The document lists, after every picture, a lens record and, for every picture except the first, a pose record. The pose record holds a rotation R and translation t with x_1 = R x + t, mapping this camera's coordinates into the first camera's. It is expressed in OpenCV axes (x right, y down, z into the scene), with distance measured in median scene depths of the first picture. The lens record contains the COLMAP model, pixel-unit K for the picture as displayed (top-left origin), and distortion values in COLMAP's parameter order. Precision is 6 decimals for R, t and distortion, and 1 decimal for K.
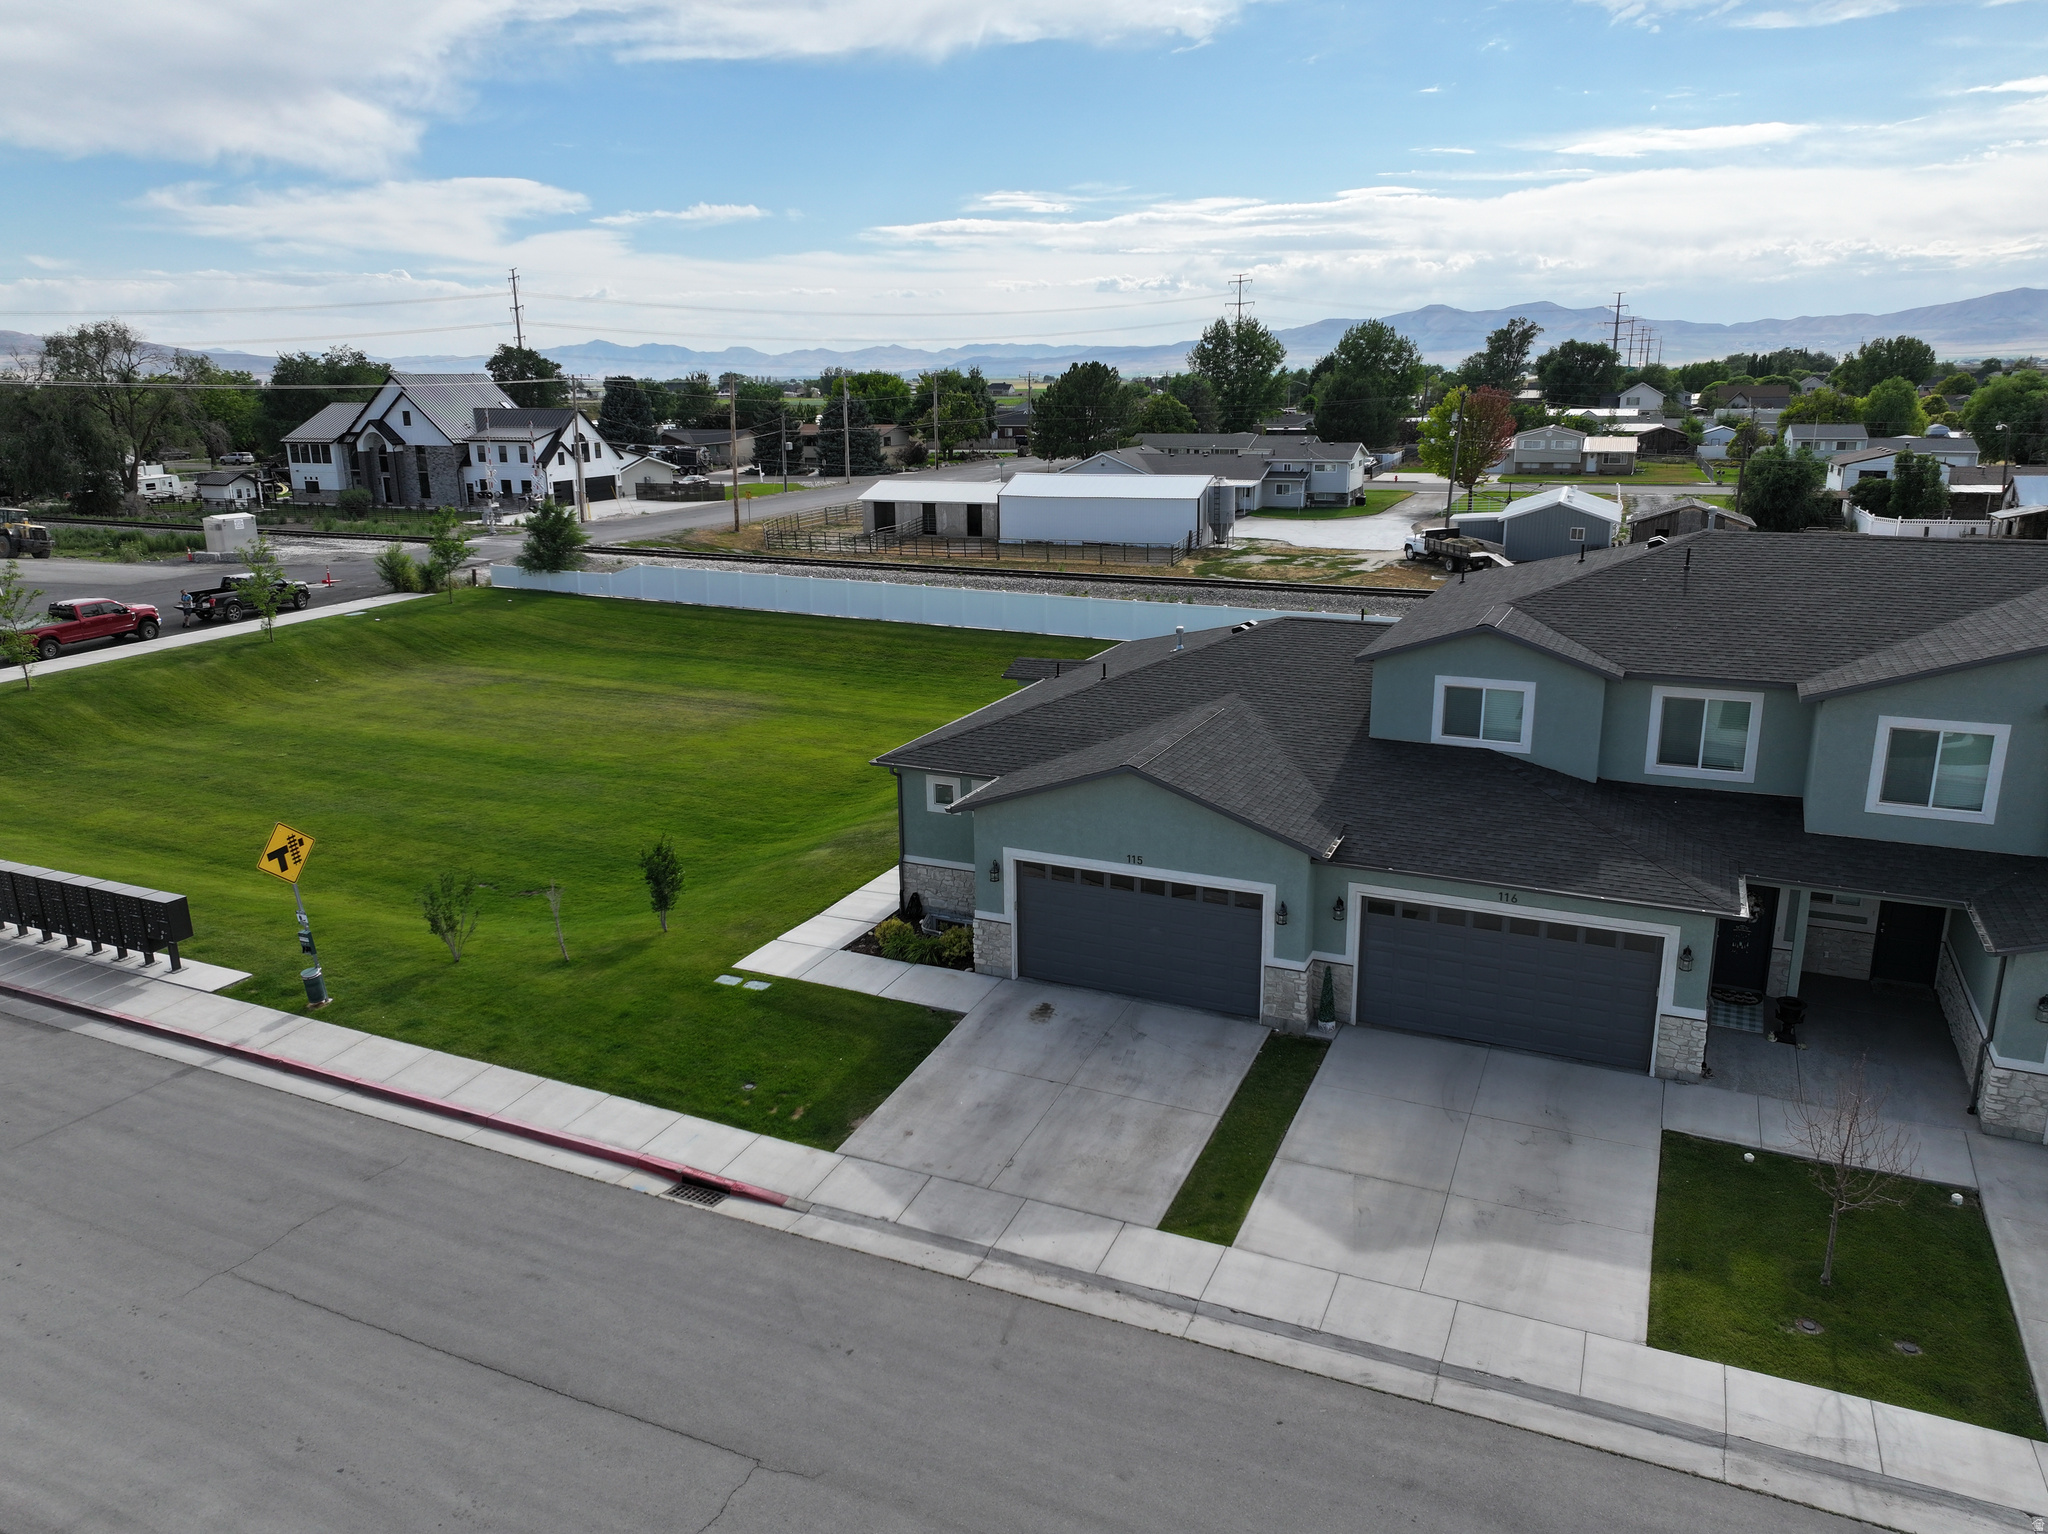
lens RADIAL K [[1429.4, 0, 1029.5], [0, 1429.4, 755.0], [0, 0, 1]] dist [-0.002407, 0.015307]
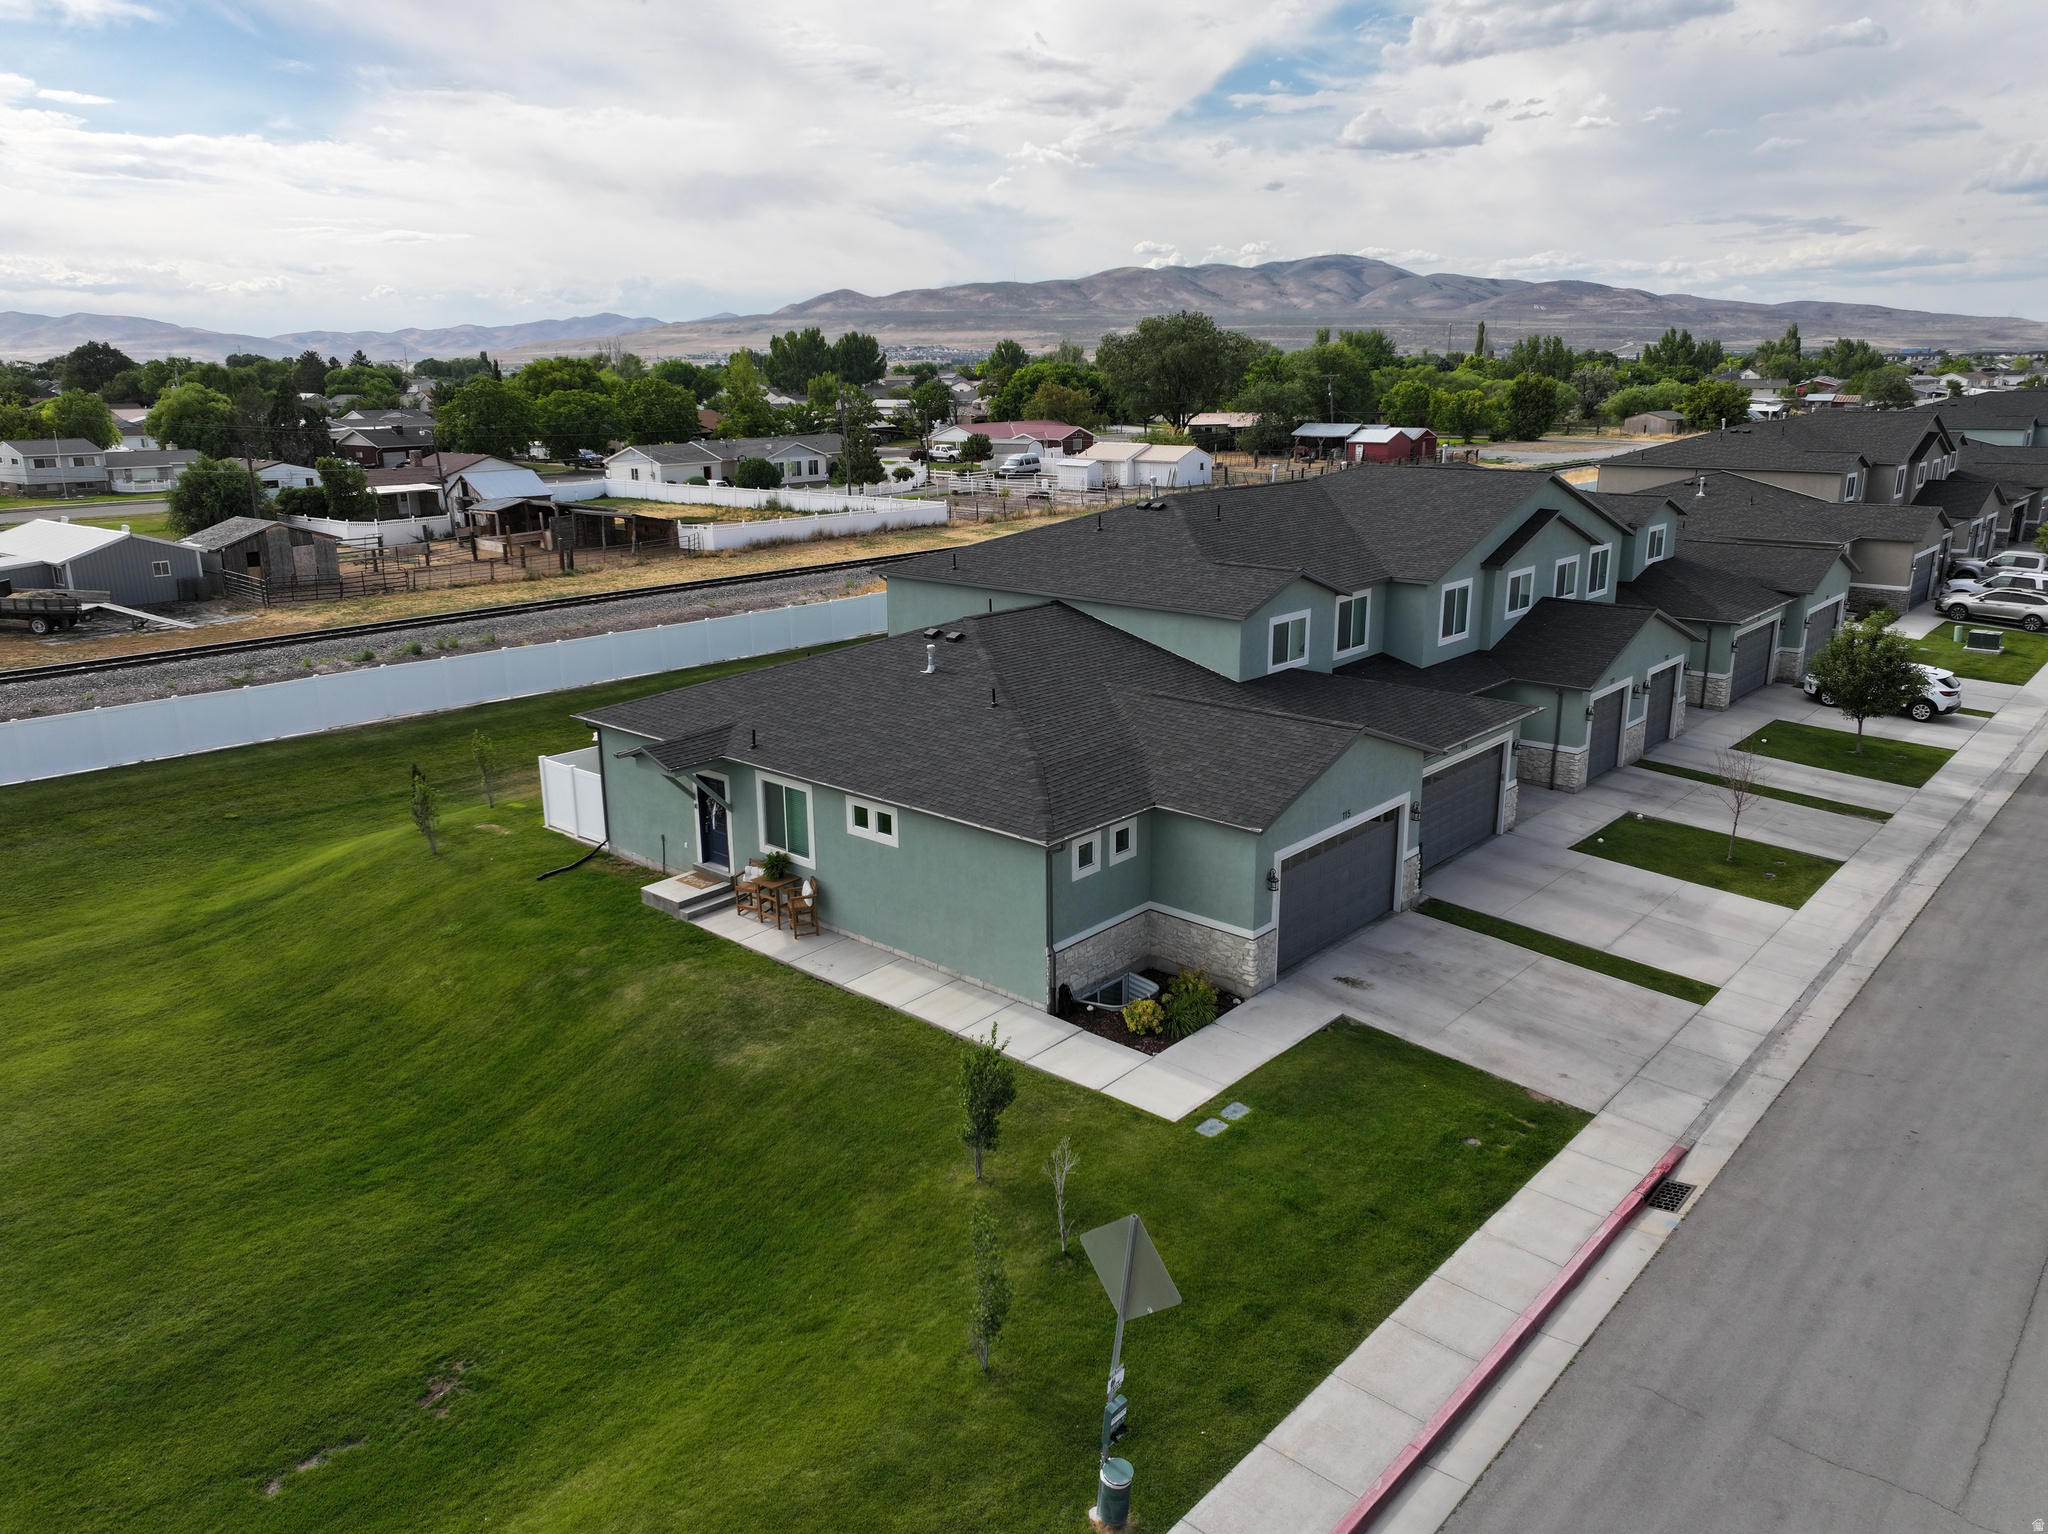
lens RADIAL K [[1429.4, 0, 1029.5], [0, 1429.4, 755.0], [0, 0, 1]] dist [-0.002407, 0.015307]
pose [[0.294724, -0.240962, 0.924703, -1.084282], [0.249718, 0.953480, 0.168870, -0.234087], [-0.922377, 0.181145, 0.341186, 0.917173]]
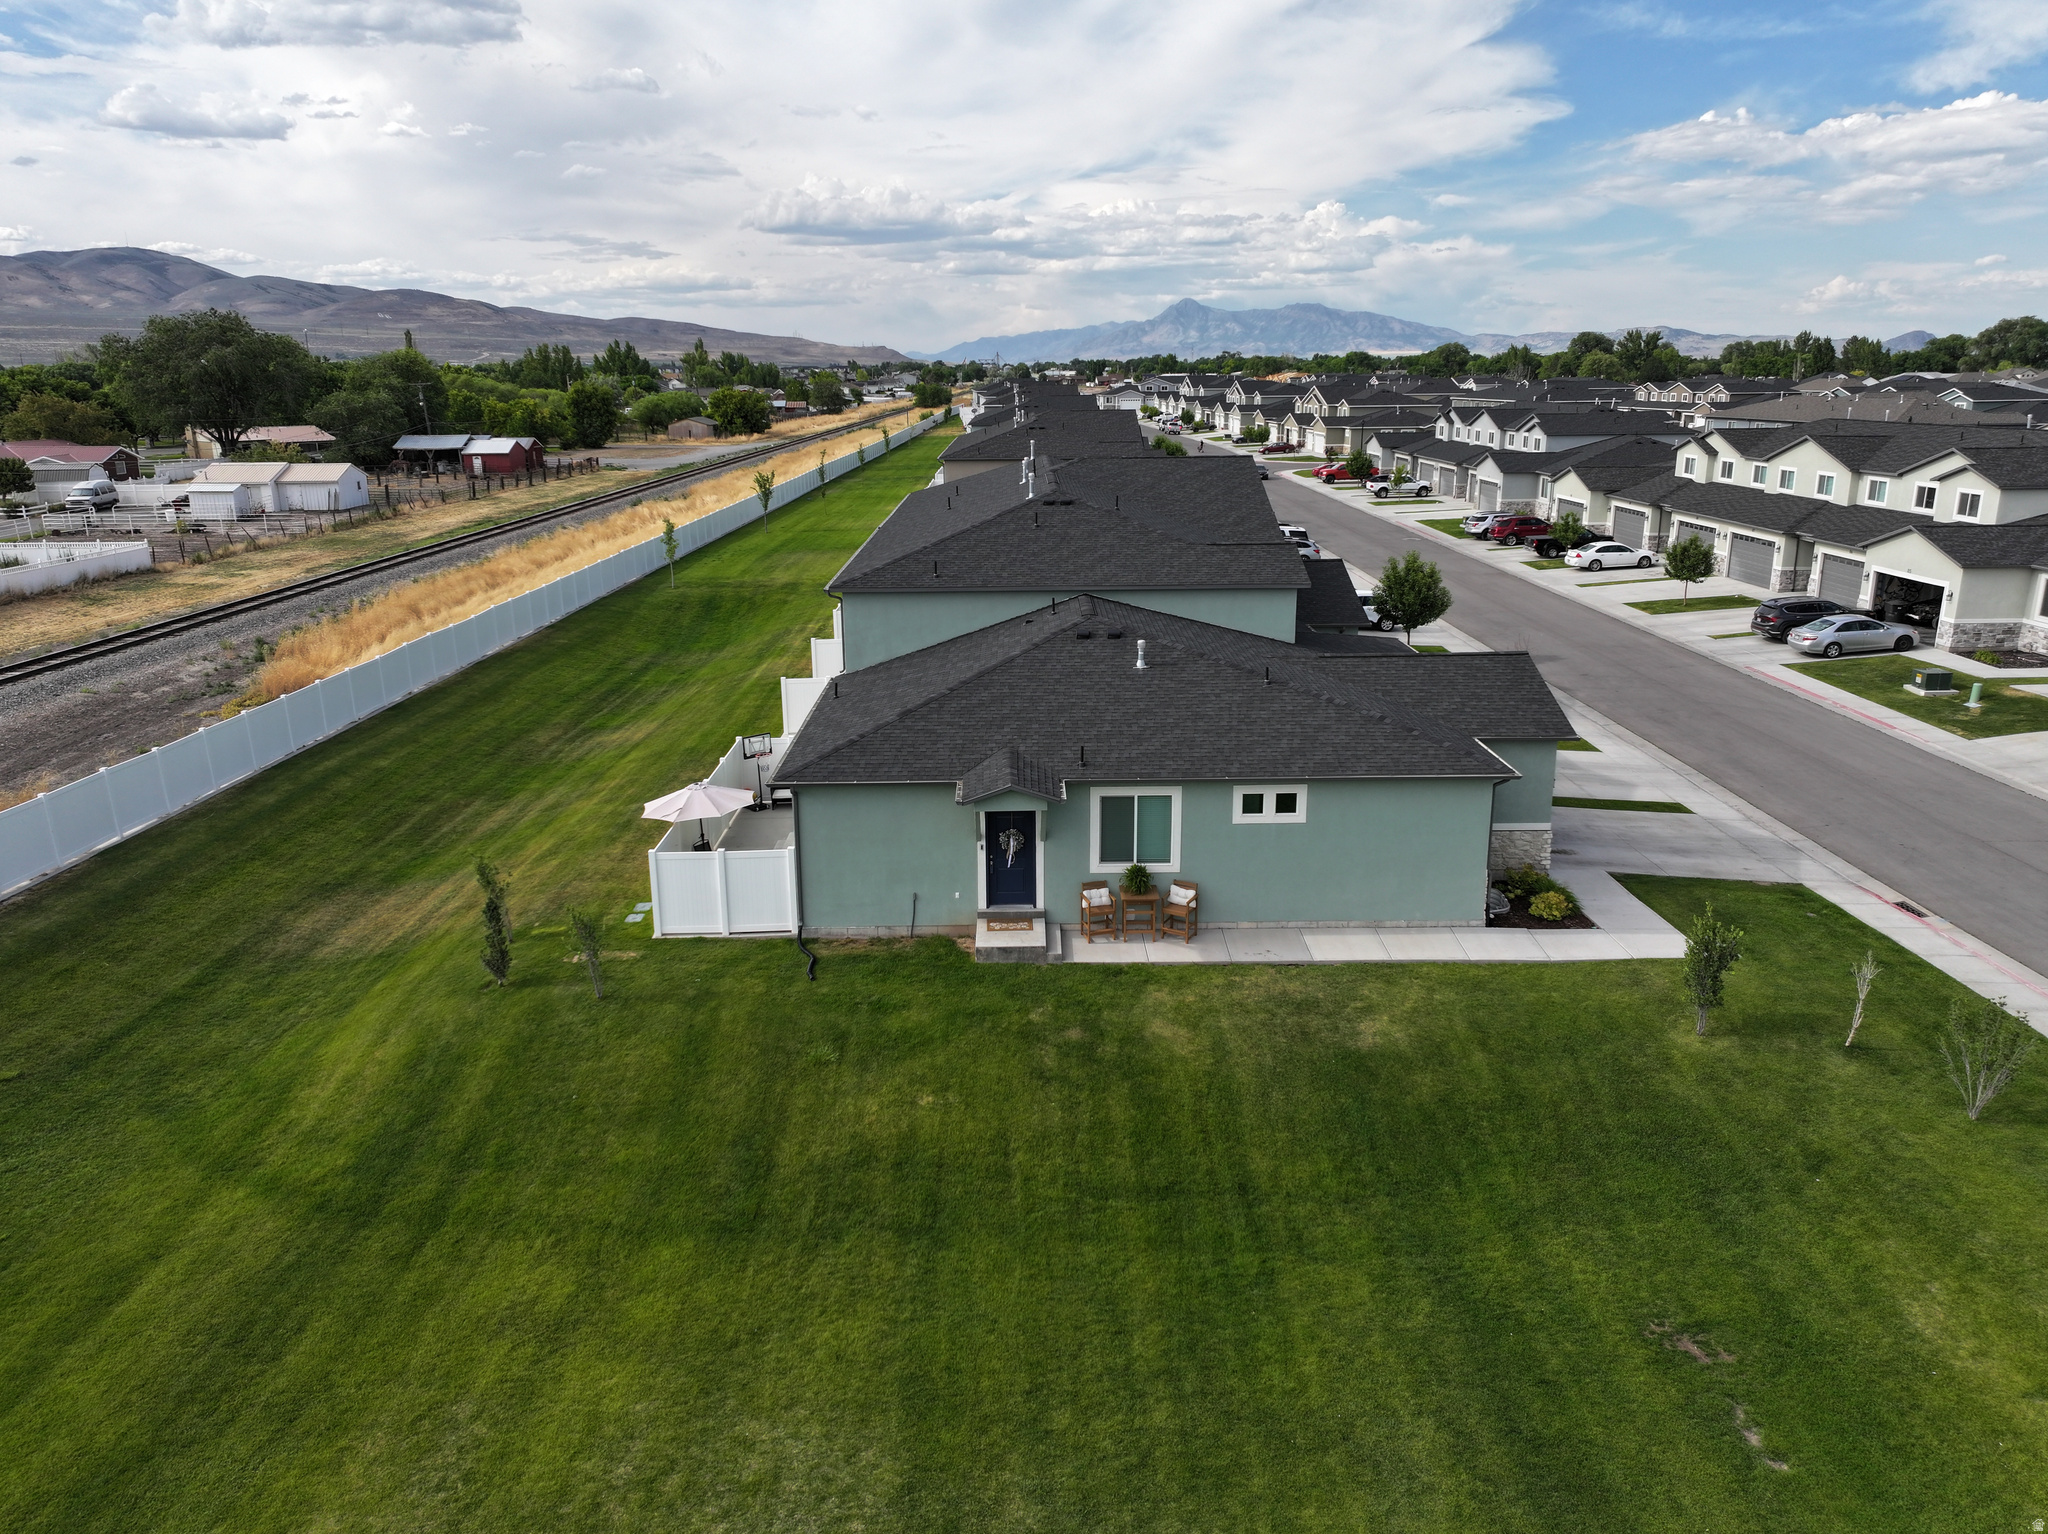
lens RADIAL K [[1429.4, 0, 1029.5], [0, 1429.4, 755.0], [0, 0, 1]] dist [-0.002407, 0.015307]
pose [[-0.423196, -0.222078, 0.878400, -1.017322], [0.242302, 0.906444, 0.345904, -0.525939], [-0.873038, 0.359223, -0.329794, 2.022273]]
